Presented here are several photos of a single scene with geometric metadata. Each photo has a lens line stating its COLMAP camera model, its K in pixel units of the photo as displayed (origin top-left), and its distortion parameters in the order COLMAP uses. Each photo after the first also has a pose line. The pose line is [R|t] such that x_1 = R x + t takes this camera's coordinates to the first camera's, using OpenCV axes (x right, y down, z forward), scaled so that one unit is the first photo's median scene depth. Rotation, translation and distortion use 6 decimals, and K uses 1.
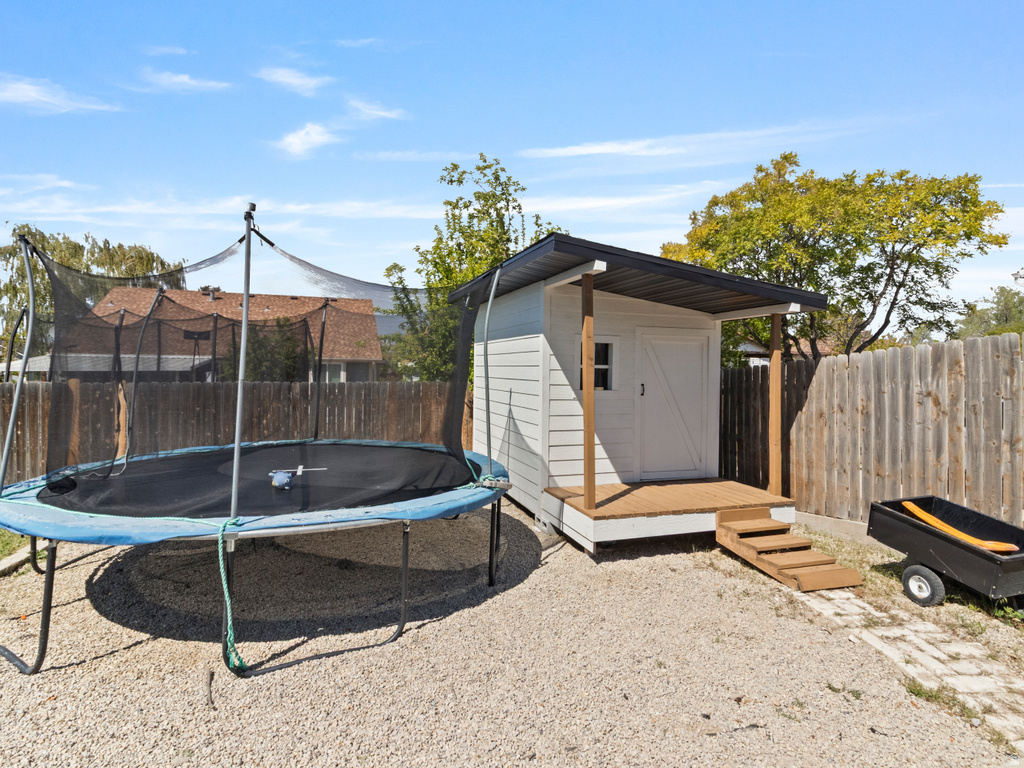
lens RADIAL K [[543.5, 0, 511.9], [0, 543.5, 363.6], [0, 0, 1]] dist [0.004125, 0.002303]
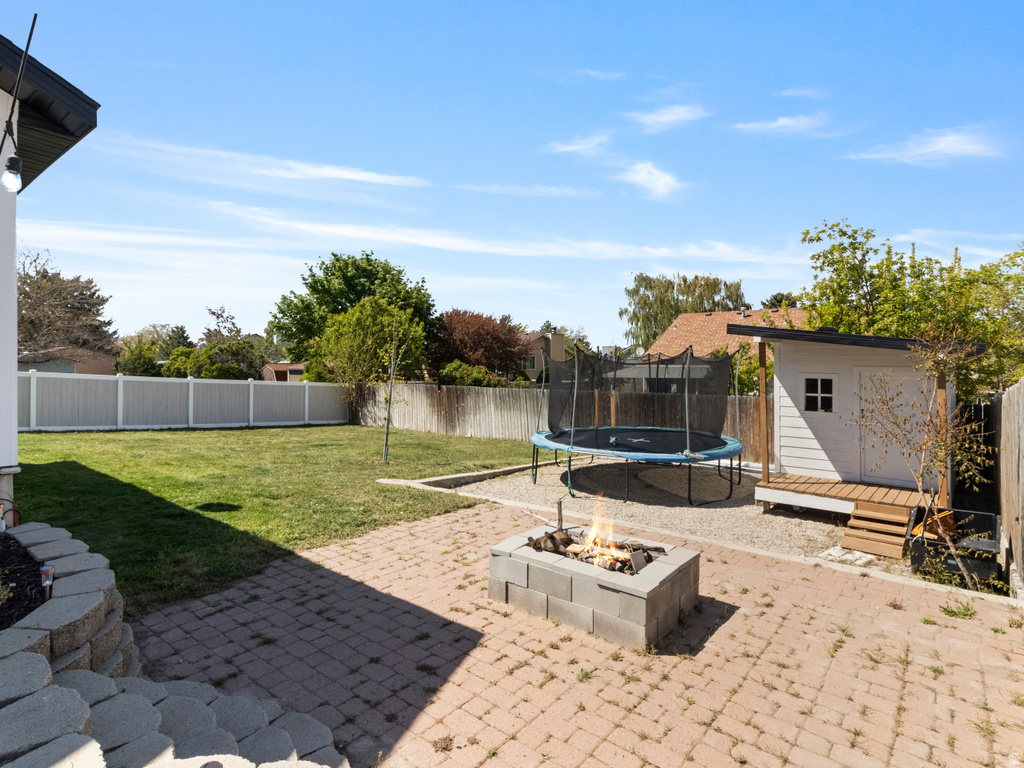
lens RADIAL K [[543.5, 0, 511.9], [0, 543.5, 363.6], [0, 0, 1]] dist [0.004125, 0.002303]
pose [[0.530914, -0.010172, -0.847365, 0.929708], [0.016557, 0.999862, -0.001628, -0.087256], [0.847264, -0.013166, 0.531009, -0.437568]]
